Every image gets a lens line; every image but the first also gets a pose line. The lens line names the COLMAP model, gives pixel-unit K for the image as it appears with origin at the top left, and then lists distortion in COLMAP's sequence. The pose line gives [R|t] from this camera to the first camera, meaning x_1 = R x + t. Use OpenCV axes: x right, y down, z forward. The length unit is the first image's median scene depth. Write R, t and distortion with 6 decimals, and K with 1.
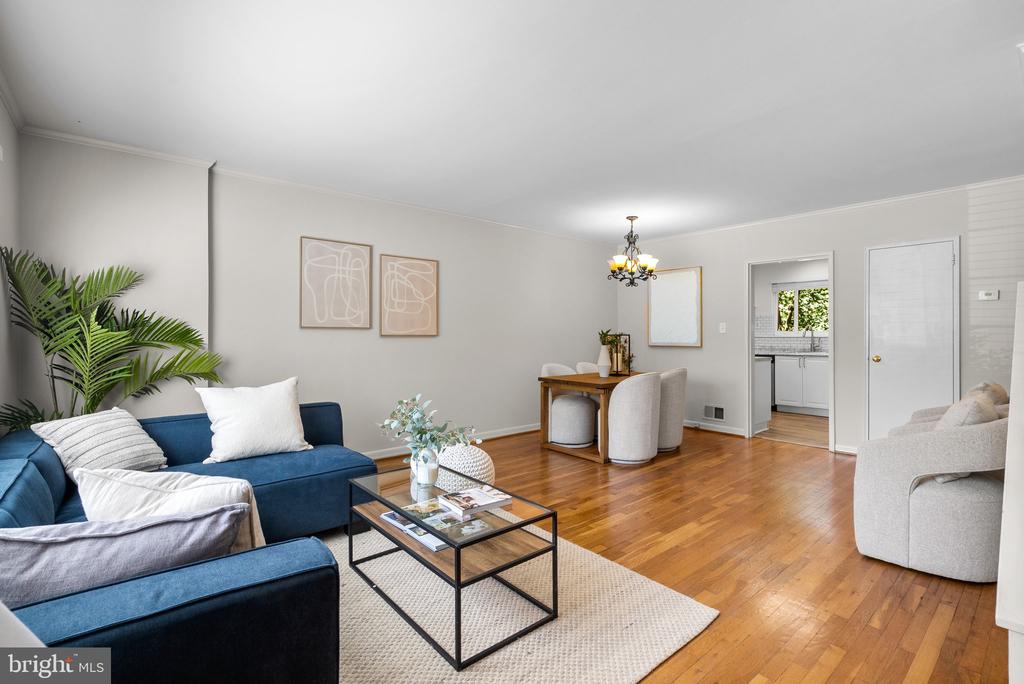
lens RADIAL K [[472.0, 0, 511.4], [0, 472.0, 327.9], [0, 0, 1]] dist [-0.001313, -0.000001]
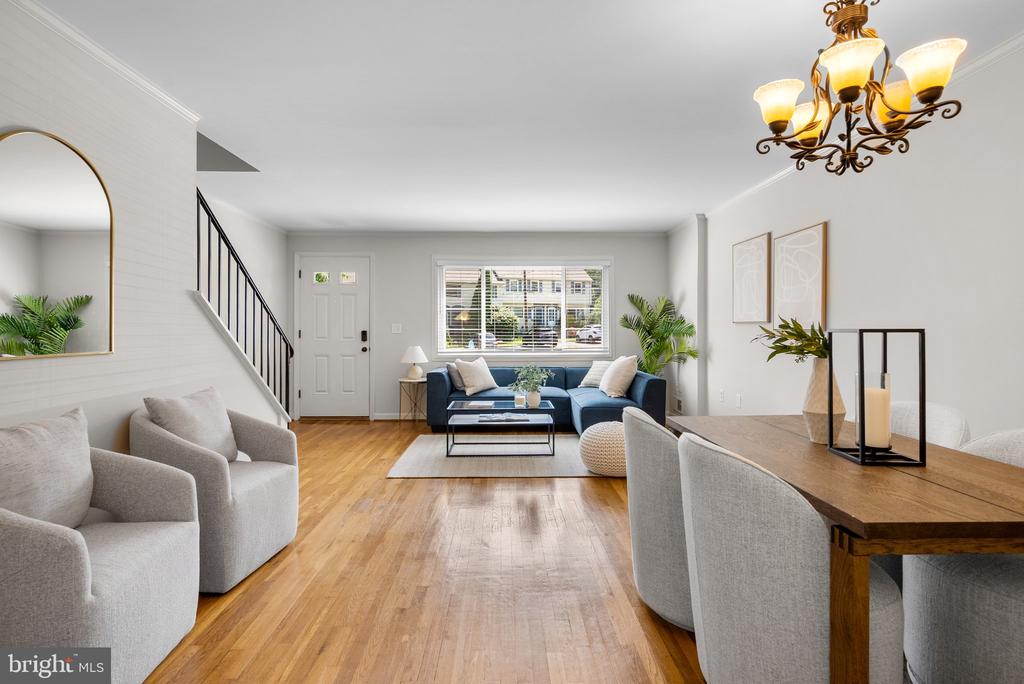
lens RADIAL K [[478.9, 0, 517.5], [0, 478.9, 325.3], [0, 0, 1]] dist [-0.001992, -0.000114]
pose [[-0.626729, -0.004215, -0.779226, 0.668754], [0.011753, 0.999820, -0.014861, 0.013918], [0.779148, -0.018472, -0.626567, 1.091285]]
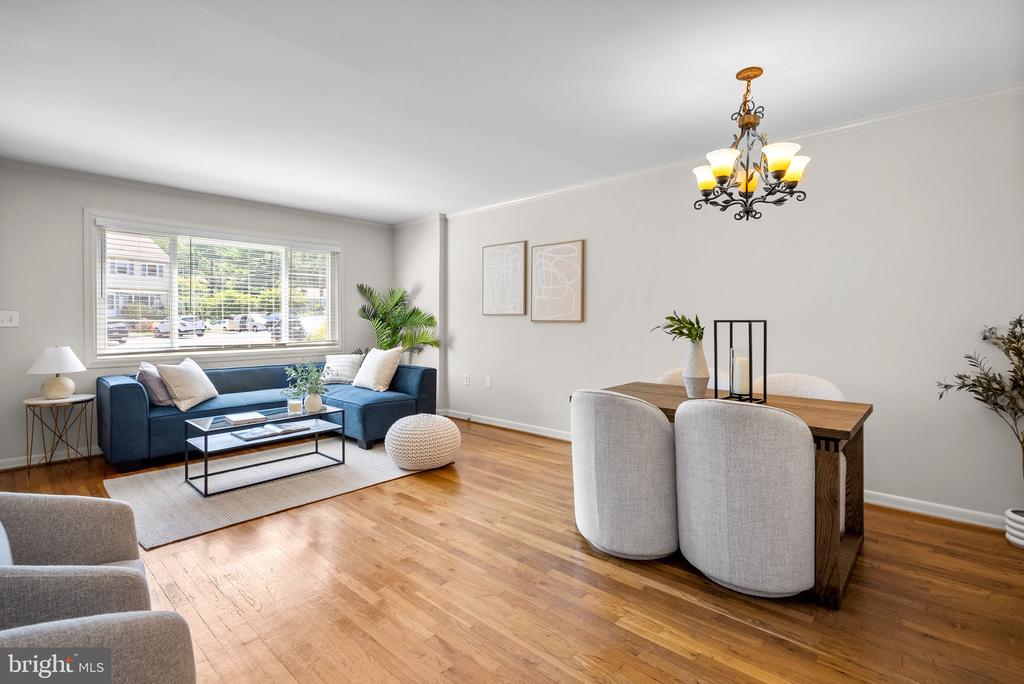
lens RADIAL K [[473.2, 0, 511.4], [0, 473.2, 318.9], [0, 0, 1]] dist [-0.002478, 0.000082]
pose [[0.129022, -0.001666, -0.991640, 0.740680], [0.012507, 0.999922, -0.000052, 0.009984], [0.991563, -0.012396, 0.129032, 0.745925]]
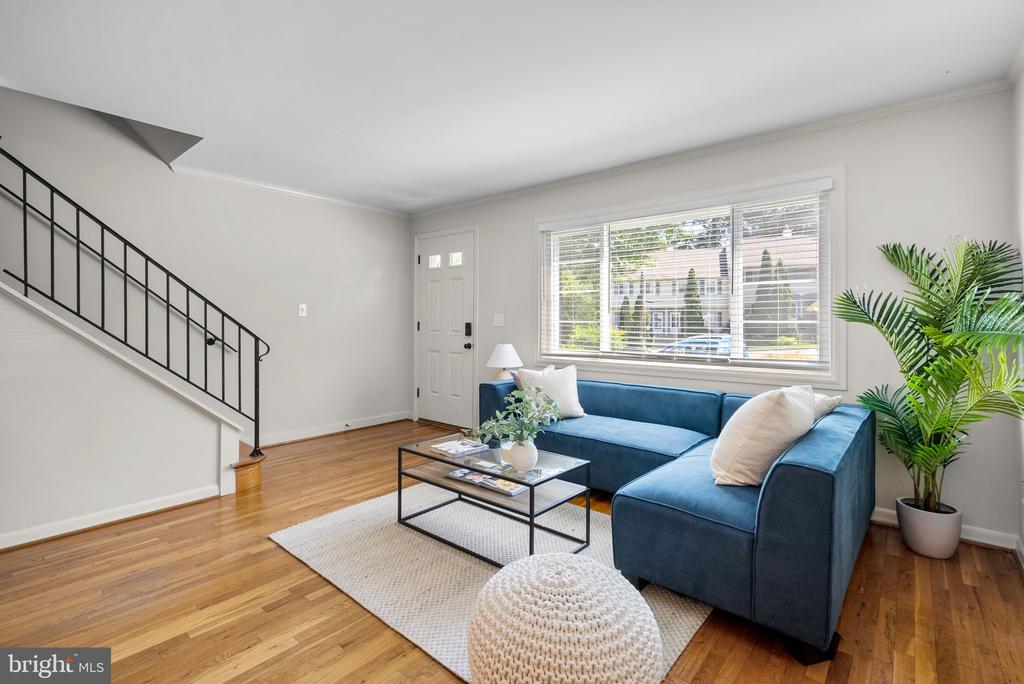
lens RADIAL K [[477.2, 0, 512.1], [0, 477.2, 321.3], [0, 0, 1]] dist [-0.000975, -0.000007]
pose [[-0.986926, -0.000973, -0.161171, -0.003546], [0.000636, 0.999950, -0.009933, 0.011445], [0.161173, -0.009905, -0.986877, 1.006408]]
